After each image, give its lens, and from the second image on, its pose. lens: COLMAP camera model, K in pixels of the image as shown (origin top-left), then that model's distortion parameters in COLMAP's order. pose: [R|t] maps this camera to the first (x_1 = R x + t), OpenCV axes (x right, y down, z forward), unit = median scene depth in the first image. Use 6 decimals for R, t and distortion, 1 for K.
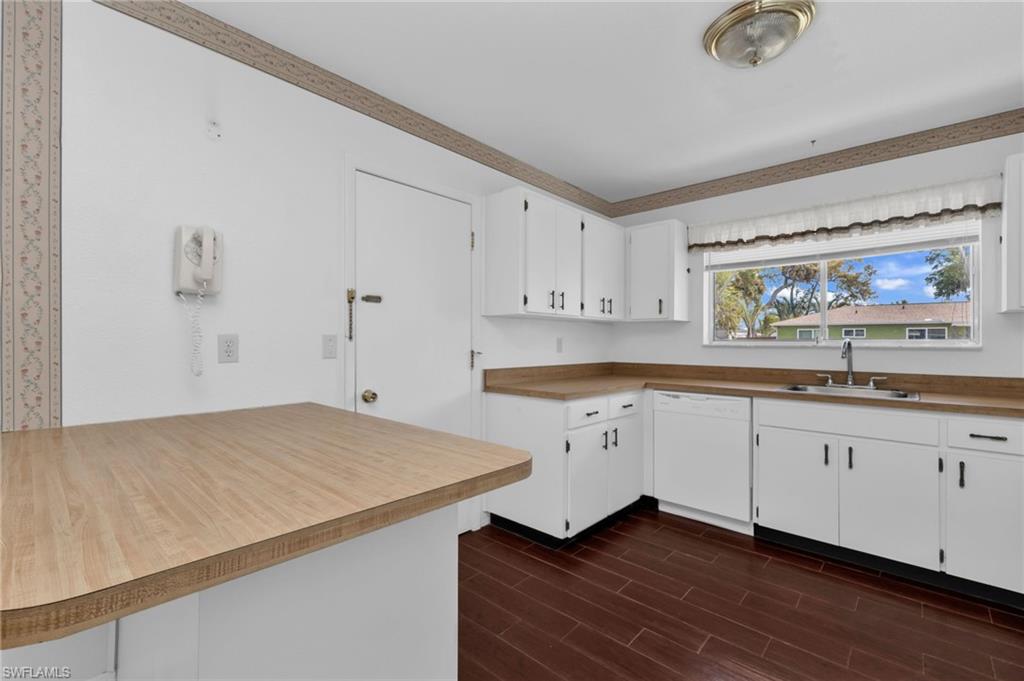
lens RADIAL K [[443.1, 0, 506.8], [0, 443.1, 337.8], [0, 0, 1]] dist [-0.002843, -0.000288]
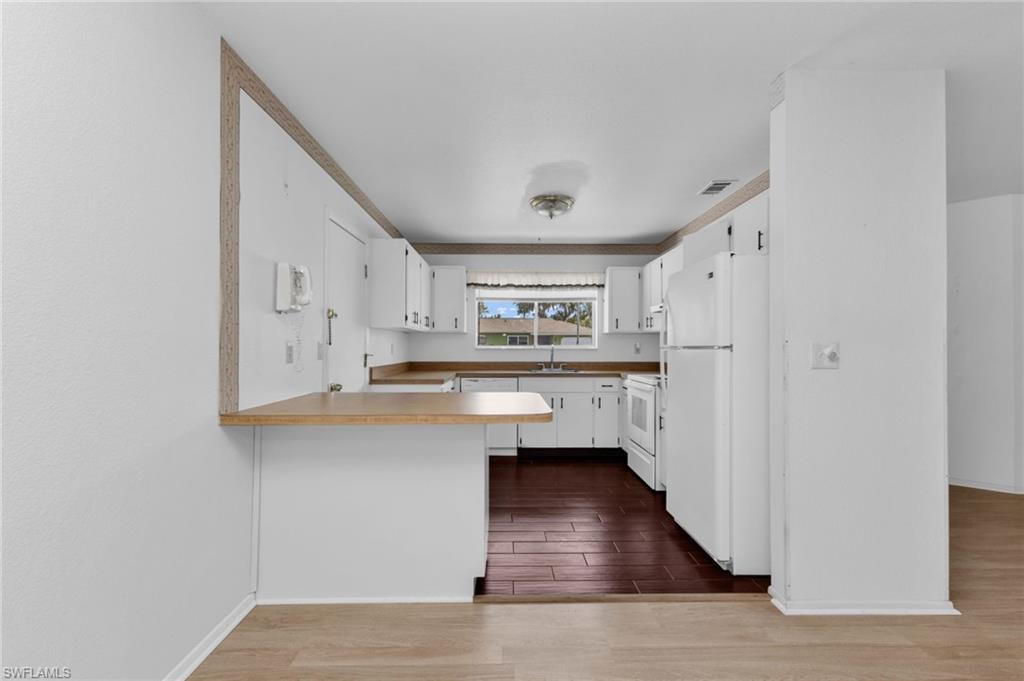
lens RADIAL K [[443.1, 0, 516.0], [0, 443.1, 343.5], [0, 0, 1]] dist [-0.002843, -0.000288]
pose [[0.715964, 0.003110, 0.698131, -0.665771], [-0.005768, 0.999982, 0.001461, -0.004813], [-0.698114, -0.005073, 0.715969, -0.263324]]
